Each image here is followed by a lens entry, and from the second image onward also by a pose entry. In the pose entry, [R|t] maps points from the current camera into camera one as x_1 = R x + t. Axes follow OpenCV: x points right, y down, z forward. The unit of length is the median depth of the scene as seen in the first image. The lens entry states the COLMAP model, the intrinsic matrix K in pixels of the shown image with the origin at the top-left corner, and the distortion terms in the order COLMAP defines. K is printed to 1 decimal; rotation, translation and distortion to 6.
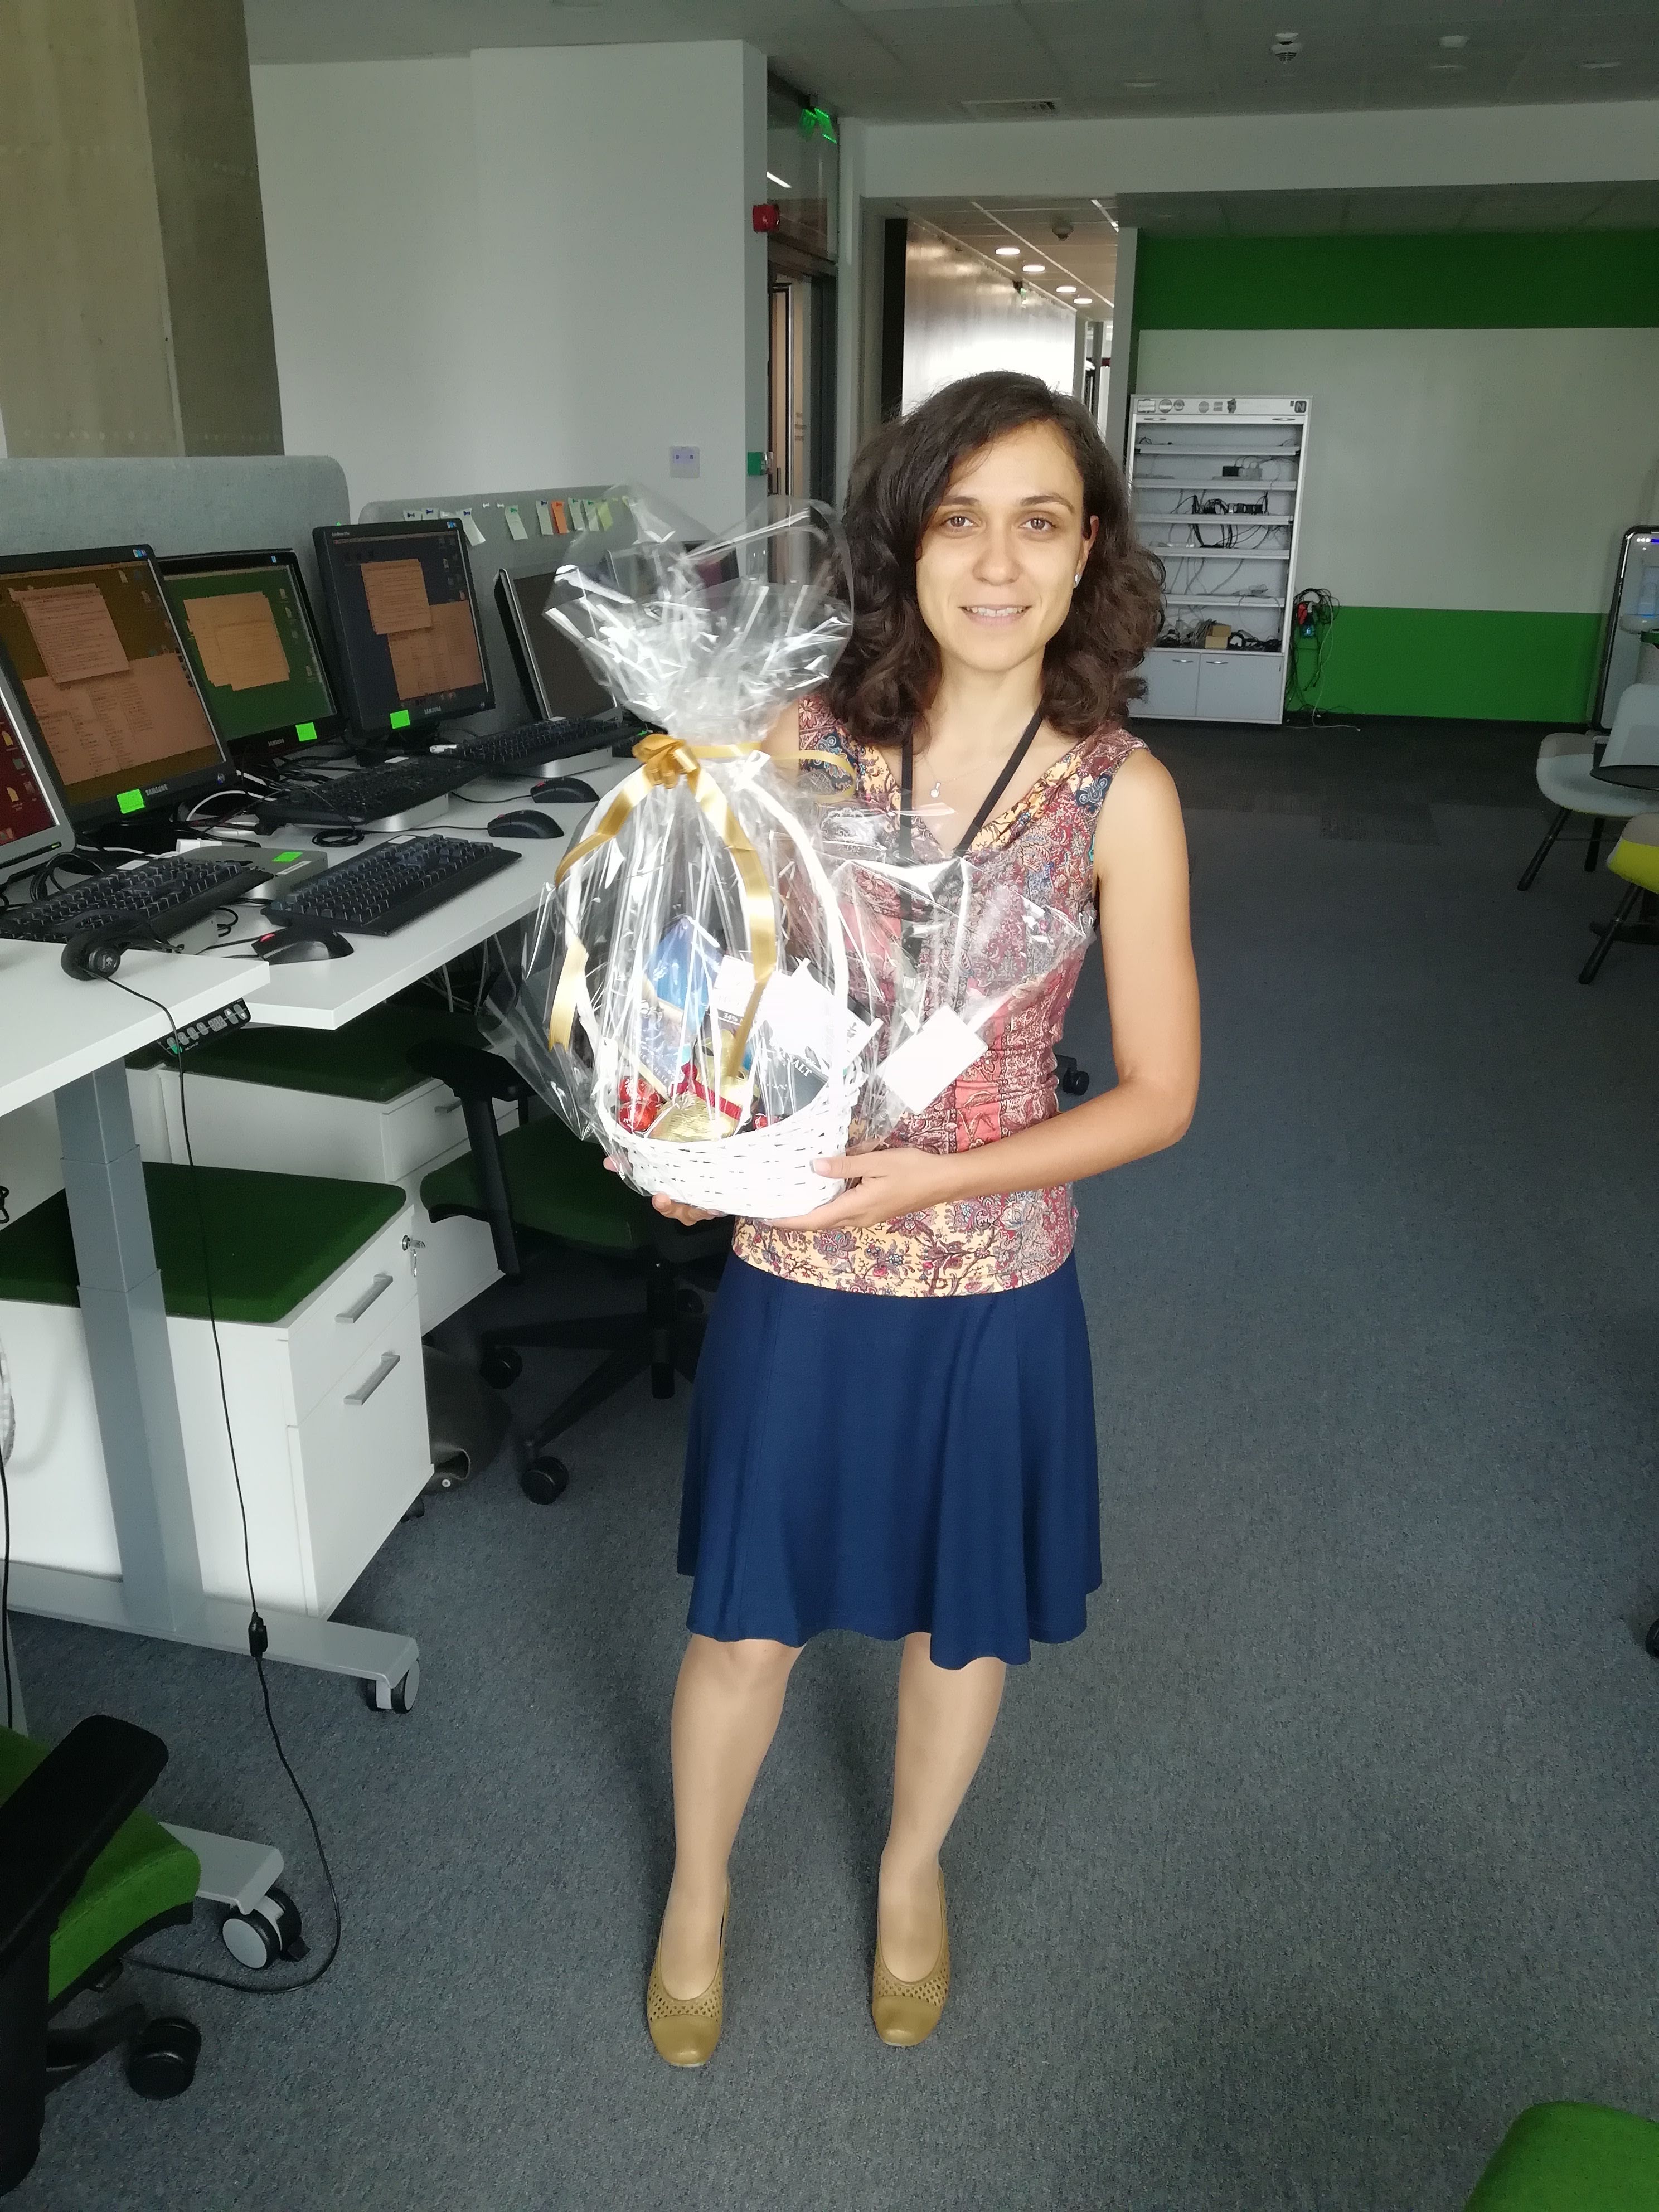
lens RADIAL K [[1804.8, 0, 829.5], [0, 1804.8, 1106.0], [0, 0, 1]] dist [0.001373, 0.026466]
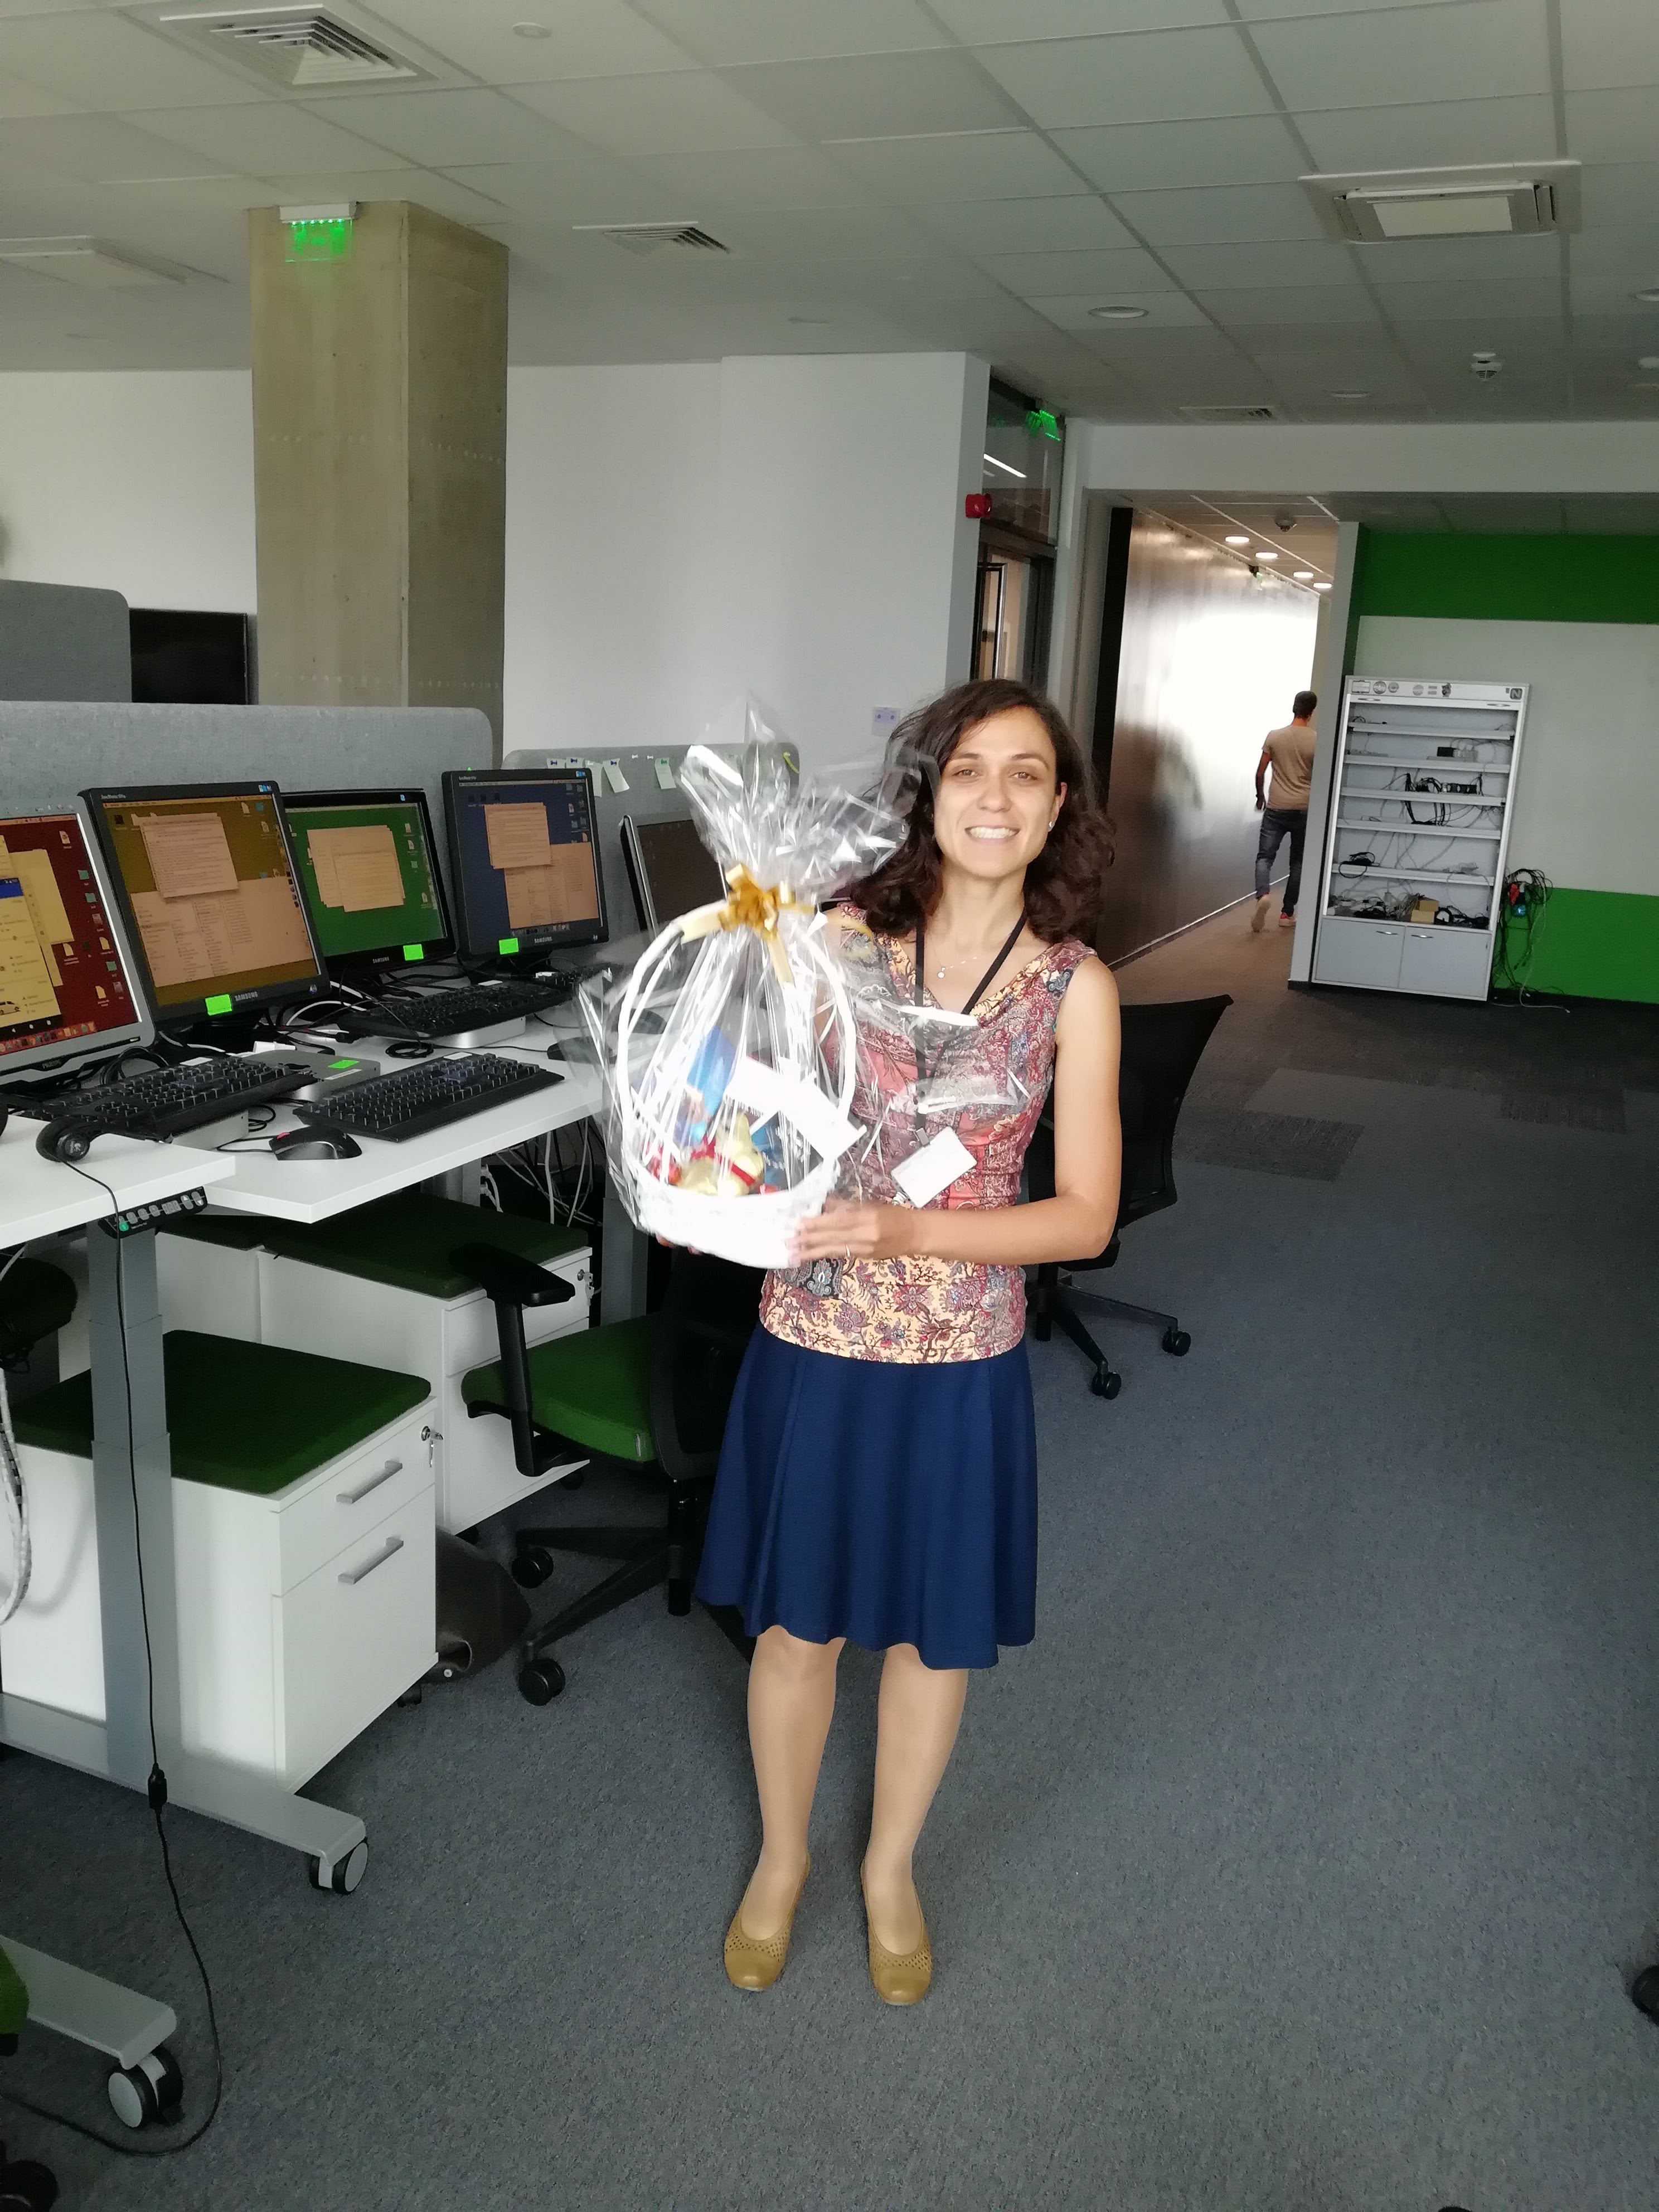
lens RADIAL K [[1800.7, 0, 829.5], [0, 1800.7, 1106.0], [0, 0, 1]] dist [0.000958, 0.020713]
pose [[0.987990, 0.071913, -0.136761, 0.121380], [-0.088965, 0.988415, -0.122965, -0.004136], [0.126334, 0.133655, 0.982943, -0.026596]]
